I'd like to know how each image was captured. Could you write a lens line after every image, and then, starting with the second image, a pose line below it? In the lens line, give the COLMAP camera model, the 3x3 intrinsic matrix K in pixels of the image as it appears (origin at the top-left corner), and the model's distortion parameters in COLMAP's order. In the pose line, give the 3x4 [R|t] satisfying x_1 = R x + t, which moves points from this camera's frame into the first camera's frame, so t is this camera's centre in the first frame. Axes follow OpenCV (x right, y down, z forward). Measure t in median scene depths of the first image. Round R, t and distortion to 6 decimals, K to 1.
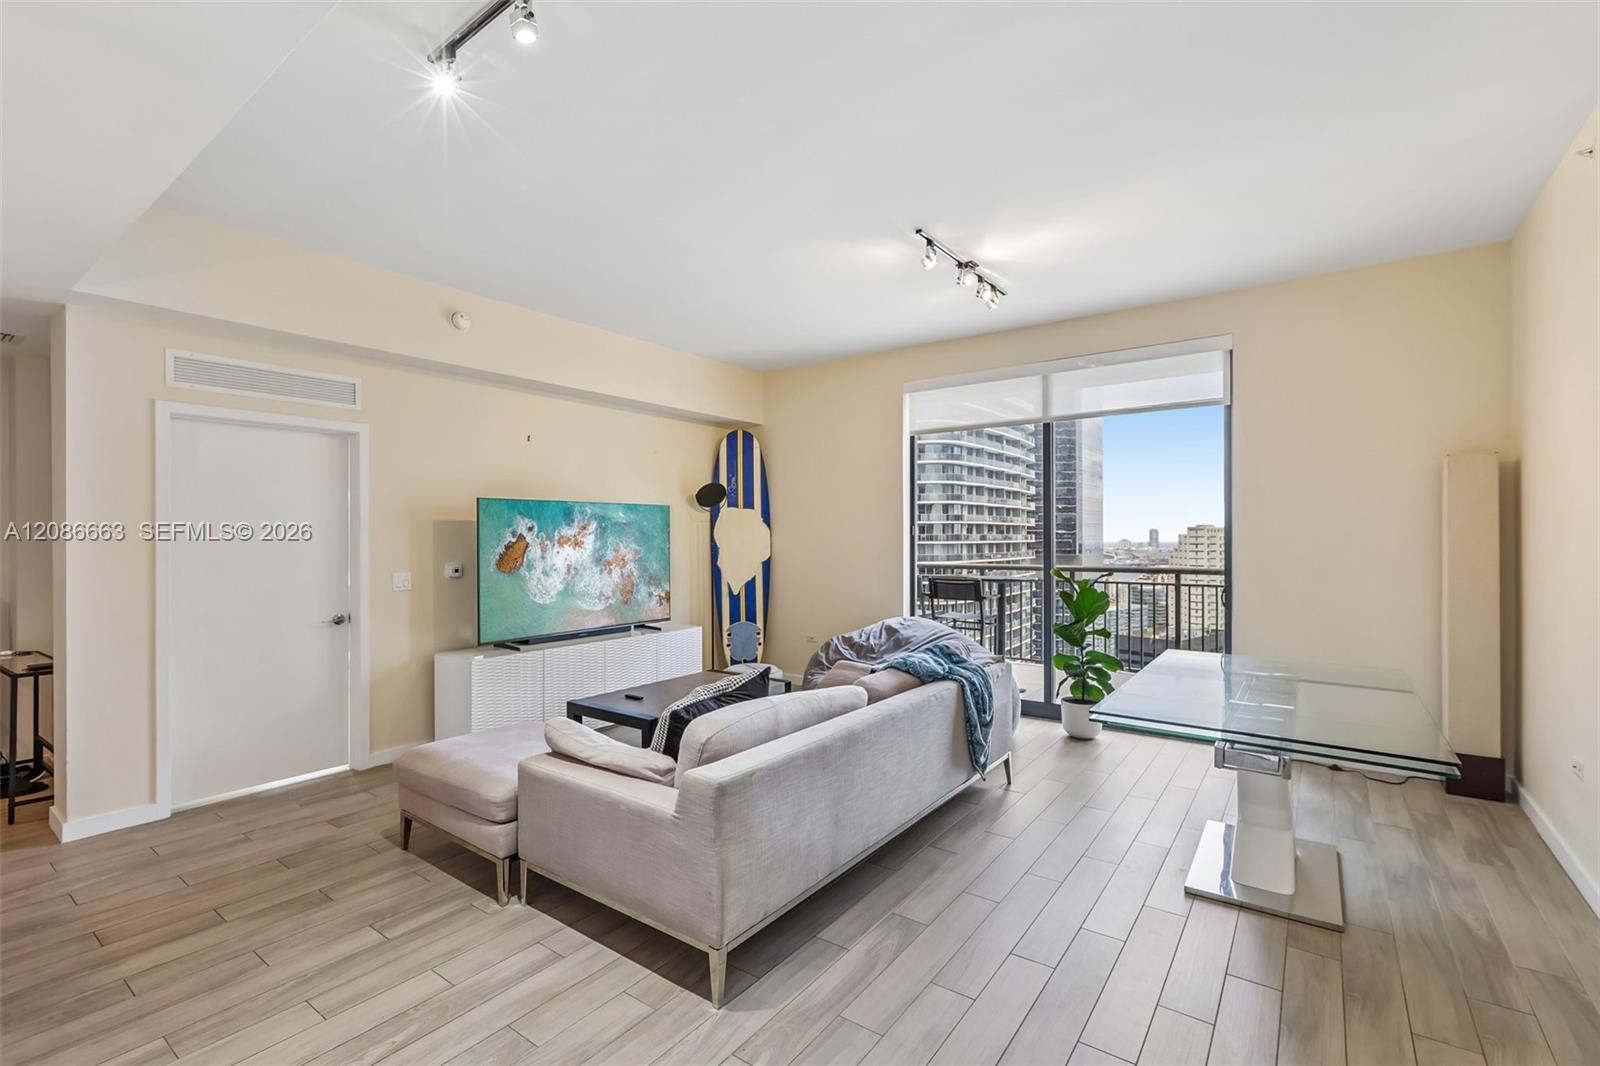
lens RADIAL K [[714.2, 0, 801.1], [0, 714.2, 536.7], [0, 0, 1]] dist [0.001717, 0.000835]
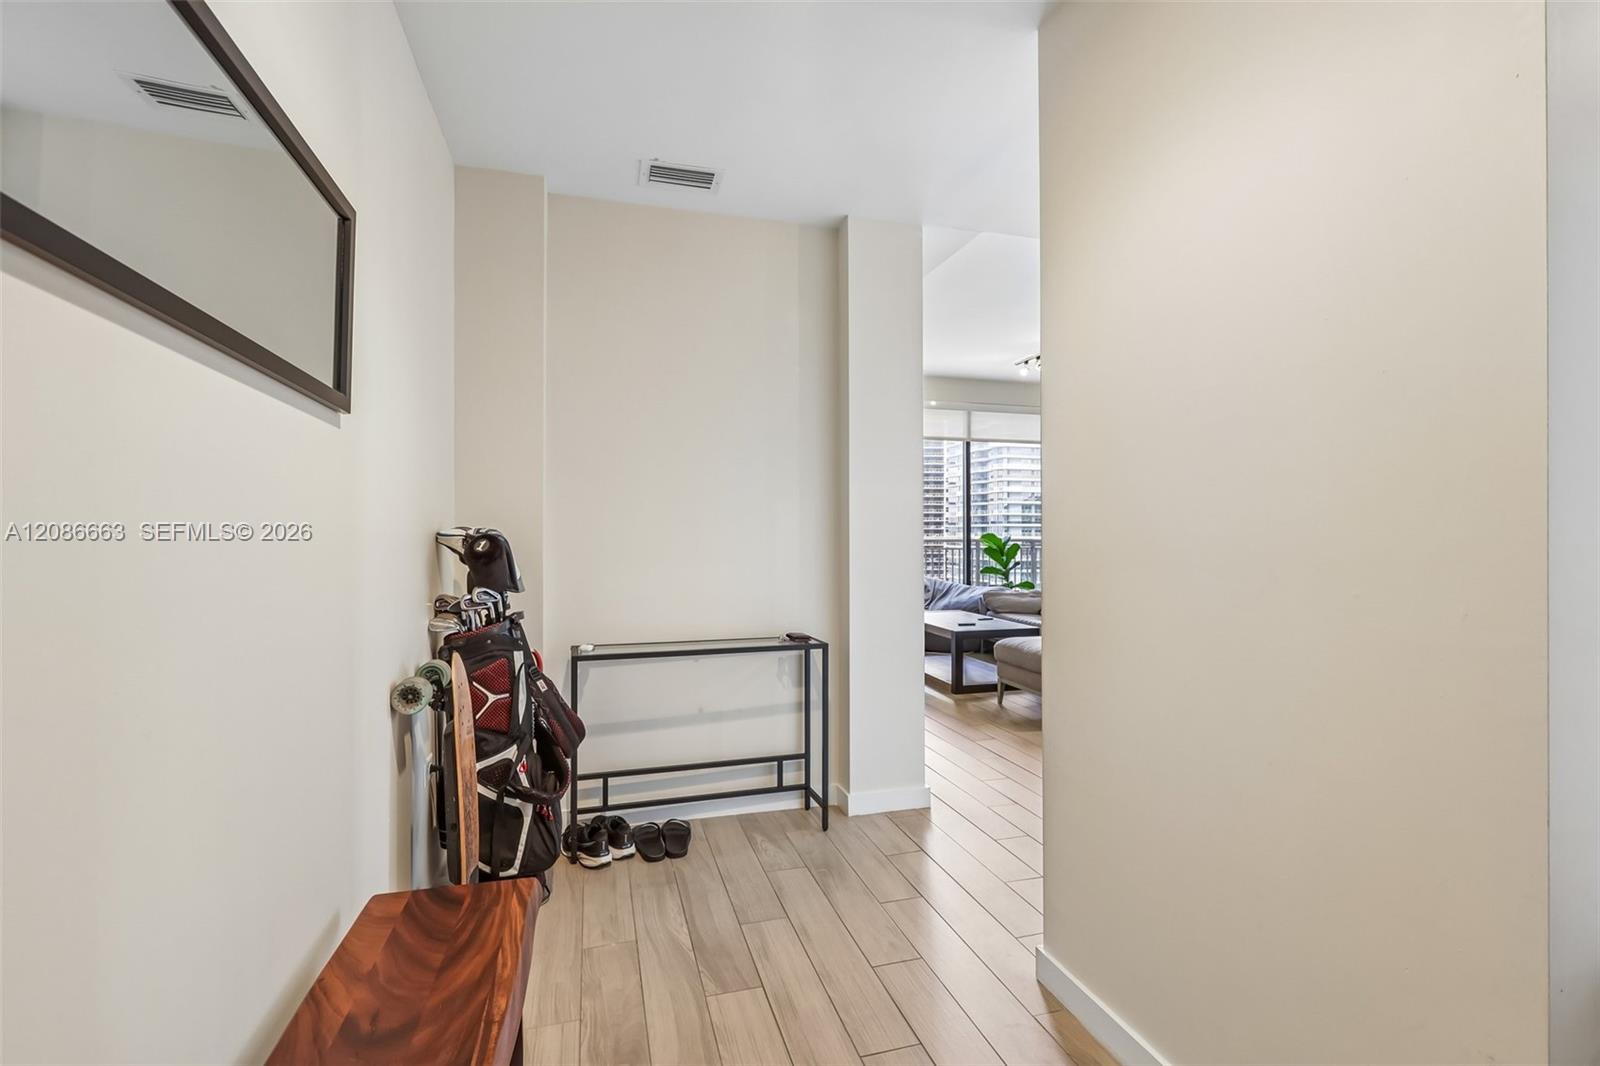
lens RADIAL K [[711.1, 0, 807.3], [0, 711.1, 534.0], [0, 0, 1]] dist [-0.002177, 0.000943]
pose [[0.600219, 0.000732, 0.799836, -1.123913], [-0.002108, 0.999998, 0.000667, 0.044293], [-0.799833, -0.002086, 0.600219, 0.338551]]
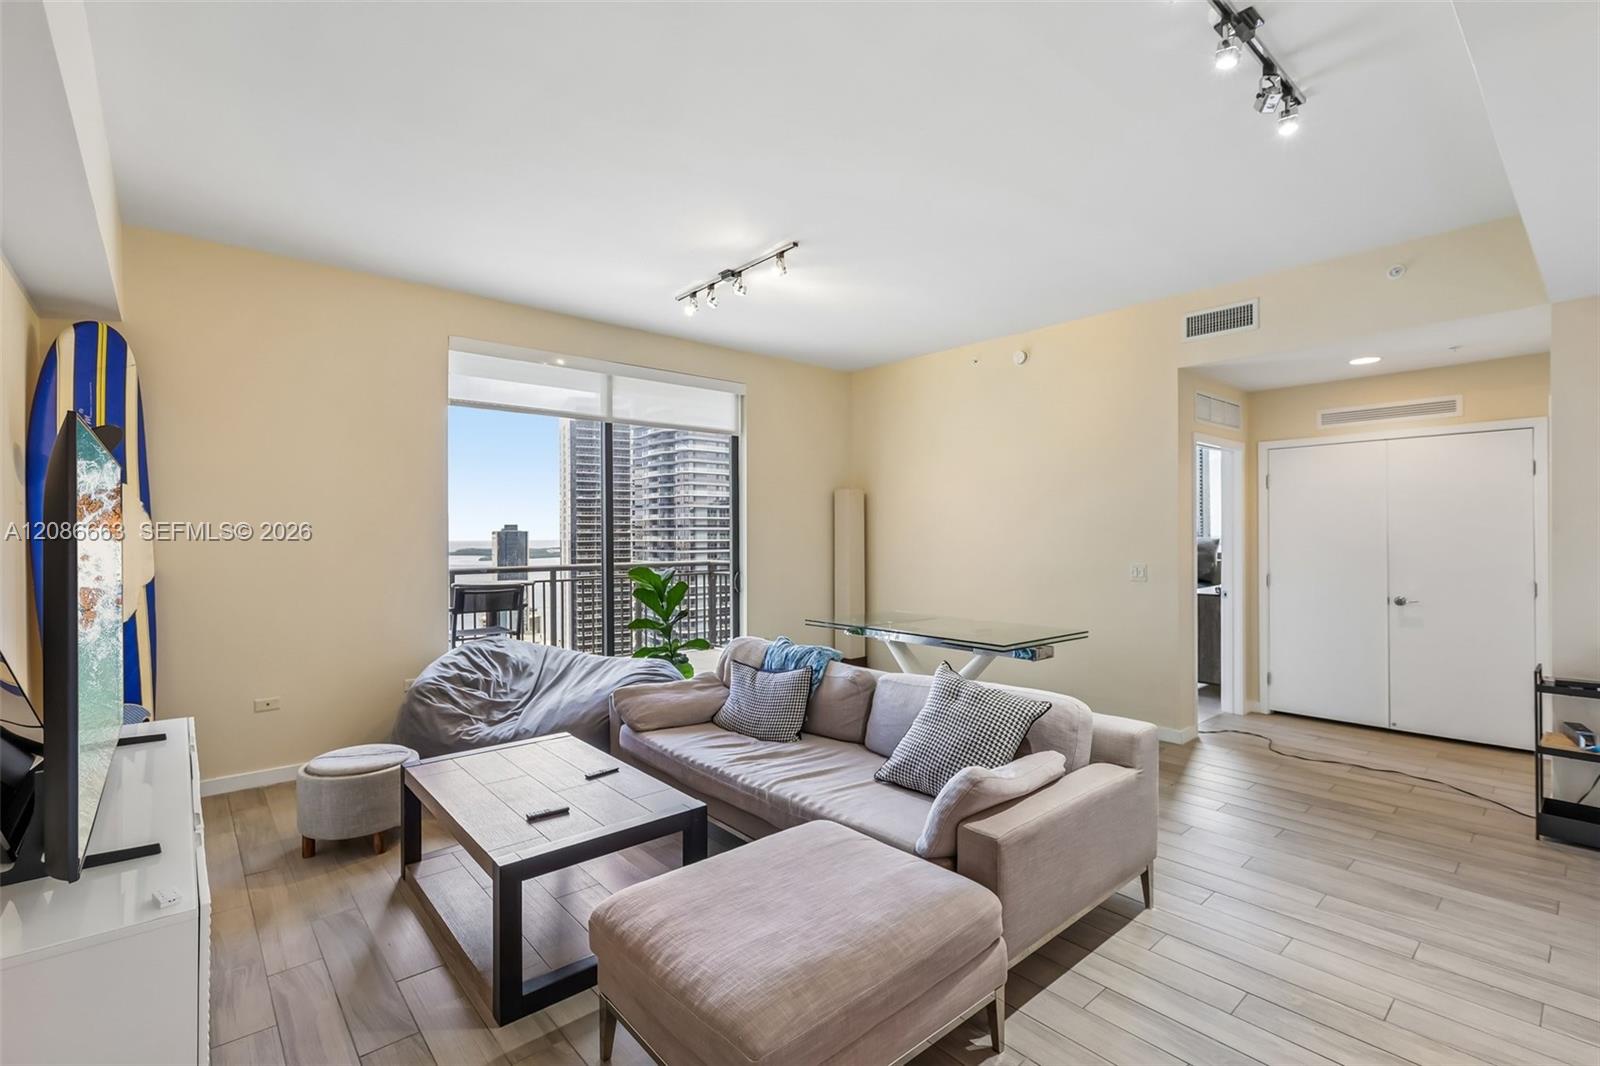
lens RADIAL K [[714.2, 0, 801.1], [0, 714.2, 536.7], [0, 0, 1]] dist [0.001717, 0.000835]
pose [[0.219219, -0.000904, 0.975675, -0.574548], [0.002652, 0.999996, 0.000330, 0.001346], [-0.975672, 0.002516, 0.219221, 0.513729]]
